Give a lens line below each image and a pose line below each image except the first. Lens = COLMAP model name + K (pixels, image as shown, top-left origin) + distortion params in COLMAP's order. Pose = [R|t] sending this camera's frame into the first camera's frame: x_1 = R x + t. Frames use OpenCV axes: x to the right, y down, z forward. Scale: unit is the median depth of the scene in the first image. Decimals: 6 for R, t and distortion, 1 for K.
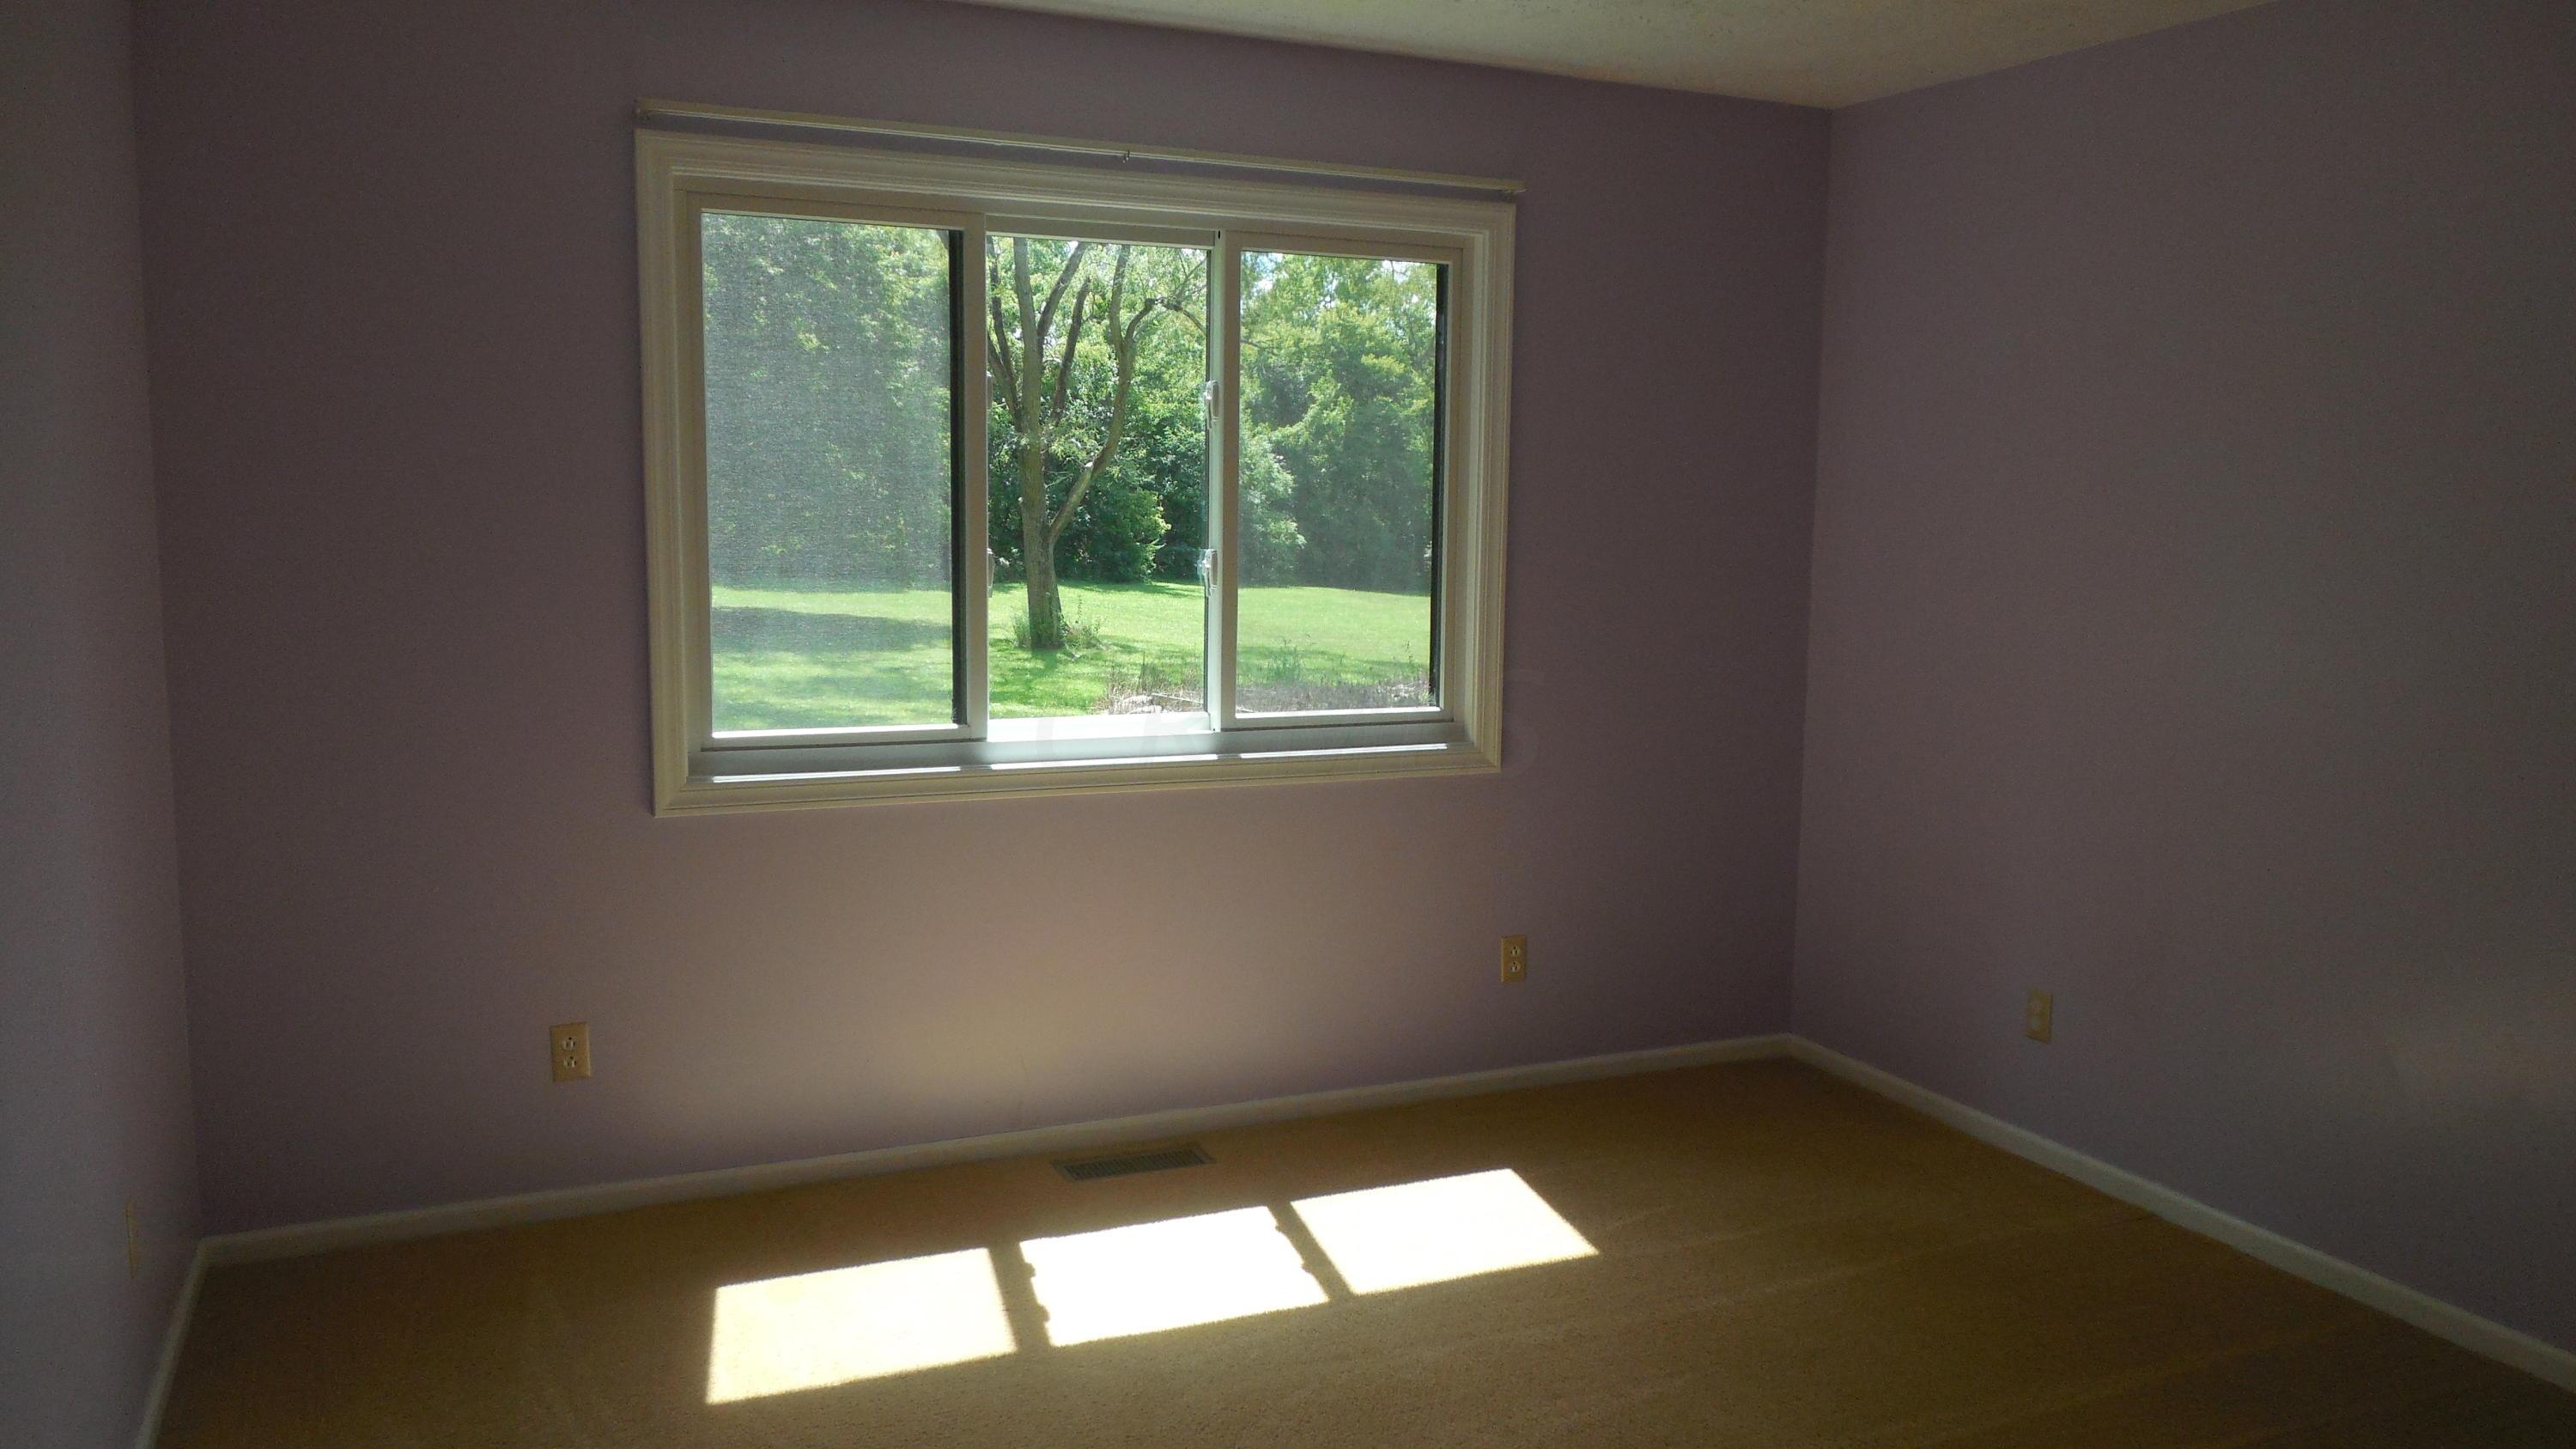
lens RADIAL K [[1941.0, 0, 1310.0], [0, 1941.0, 726.9], [0, 0, 1]] dist [-0.013337, -0.017030]
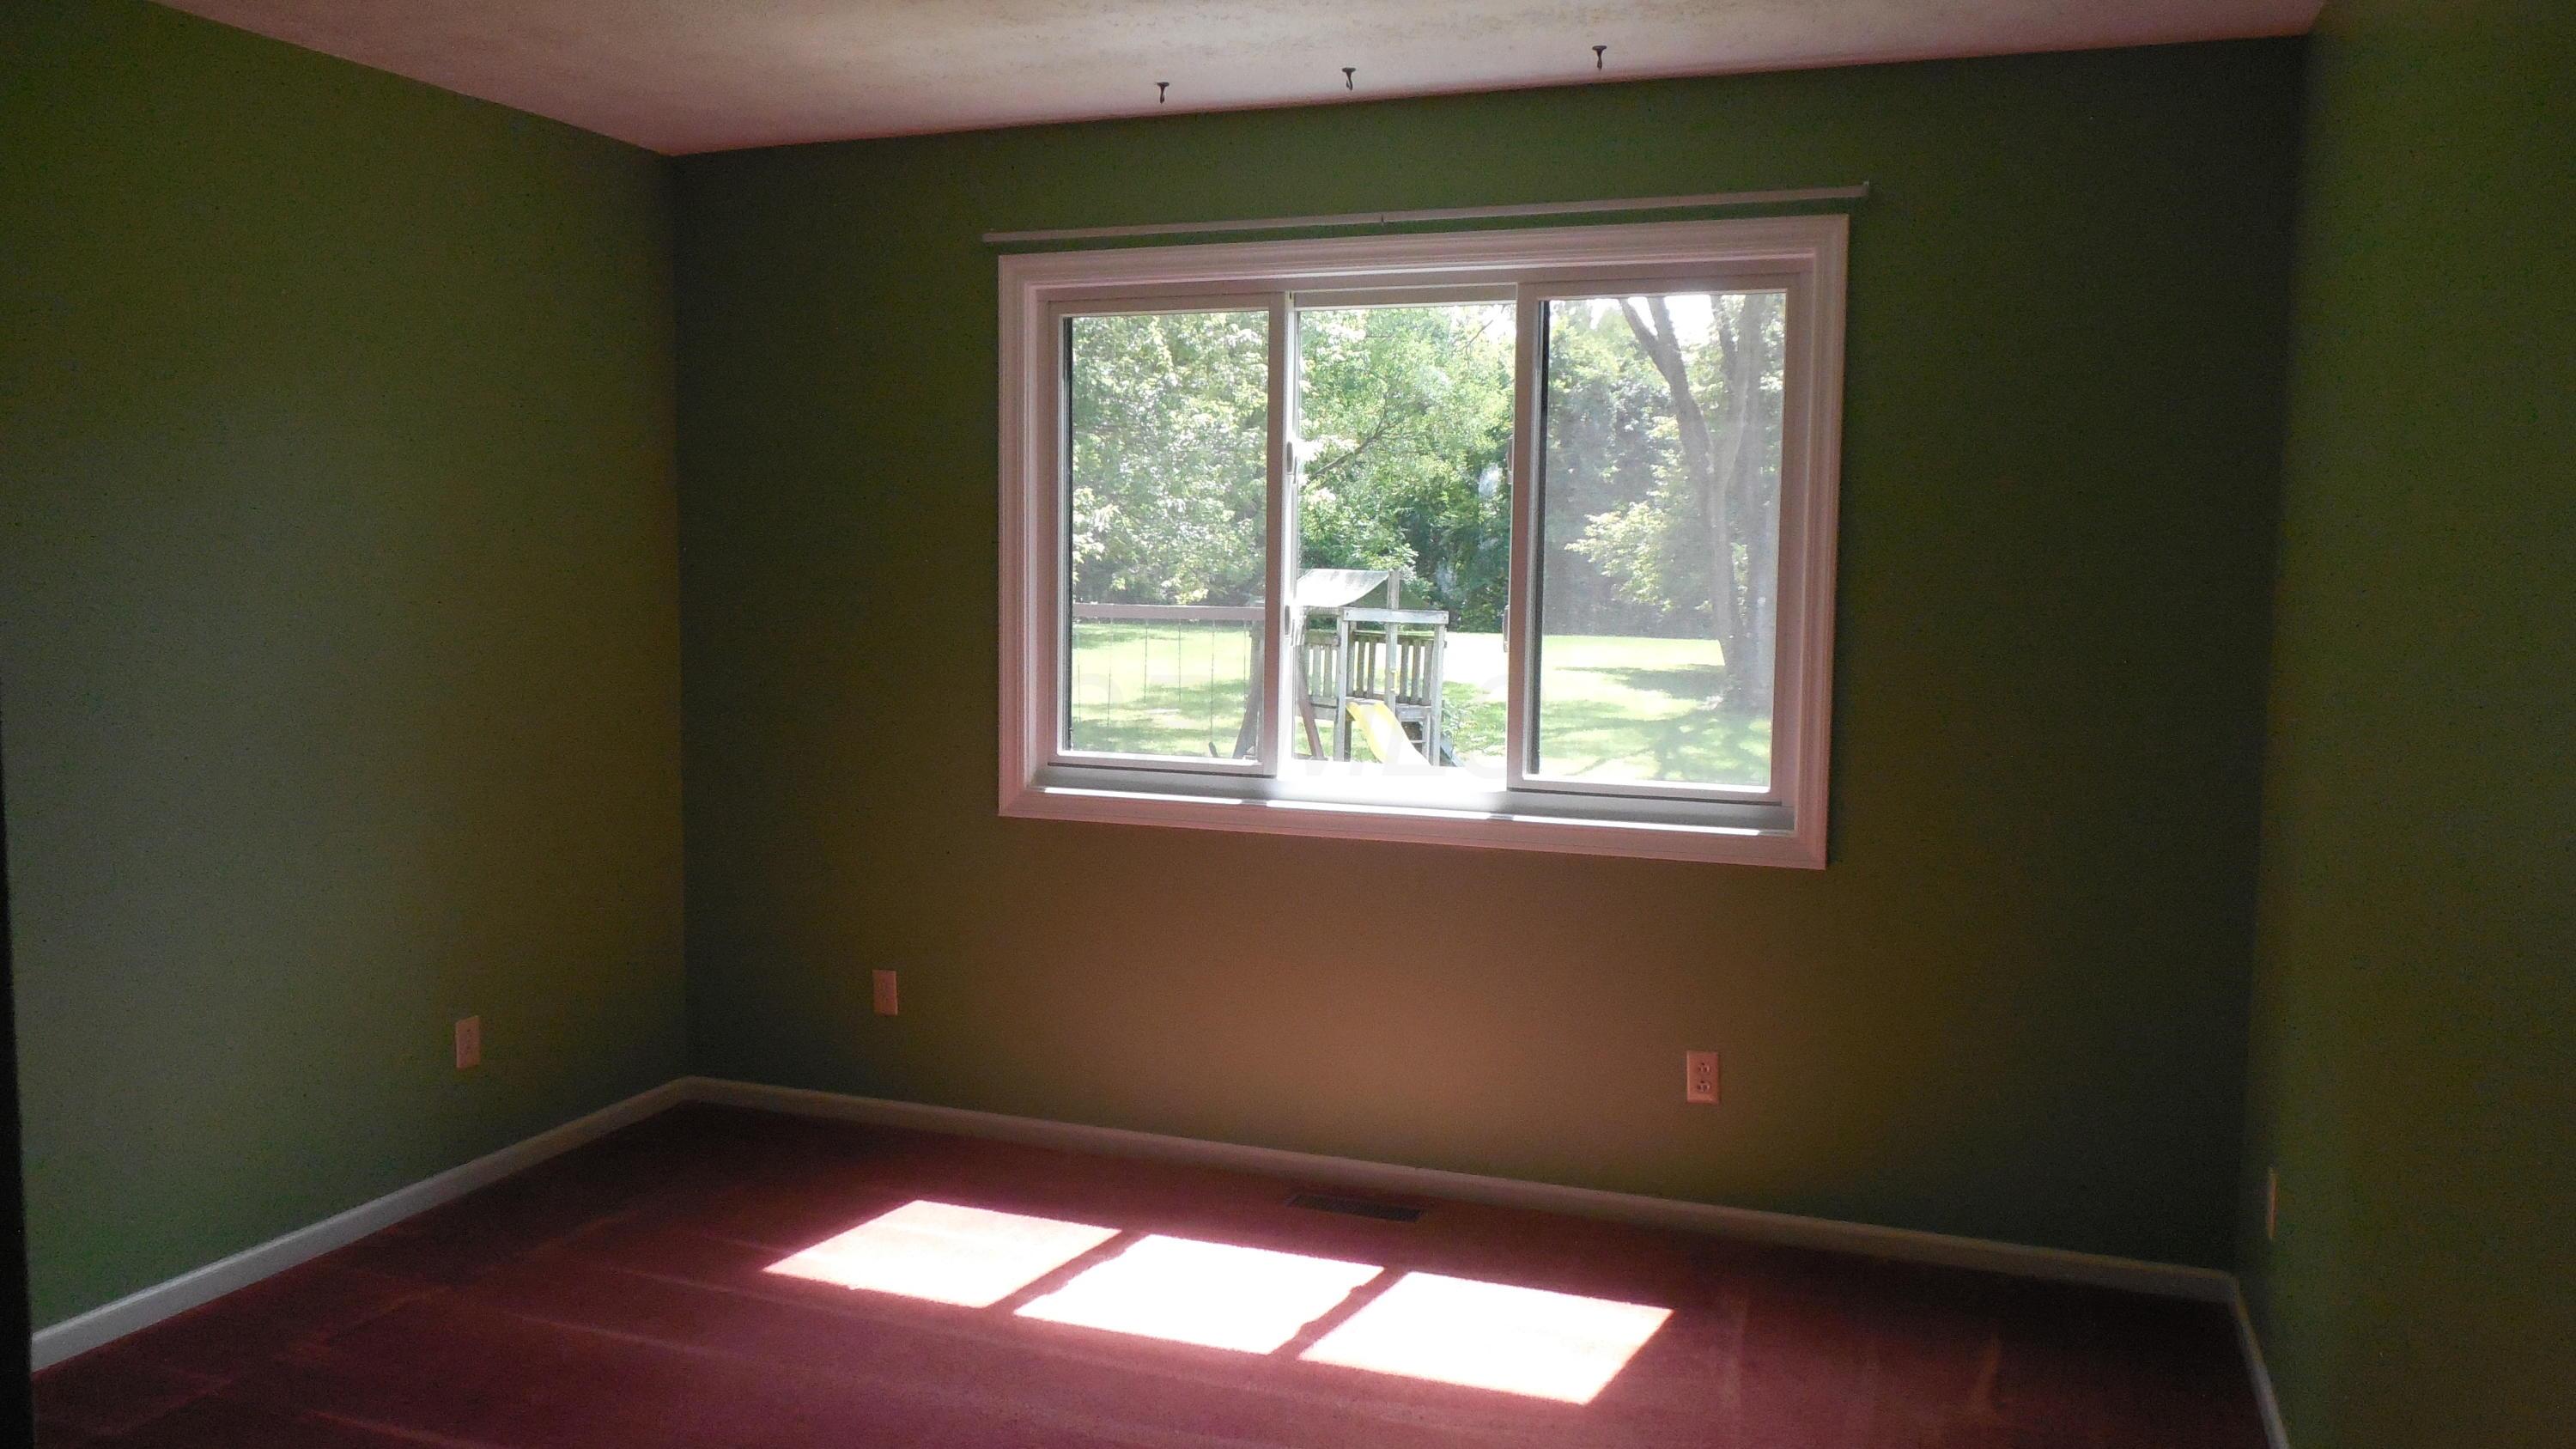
lens RADIAL K [[1941.0, 0, 1309.7], [0, 1941.0, 728.6], [0, 0, 1]] dist [-0.013337, -0.017030]
pose [[0.696519, 0.059657, -0.715054, 0.615454], [-0.085386, 0.996348, -0.000047, -0.021598], [0.712440, 0.061089, 0.699069, 0.259164]]
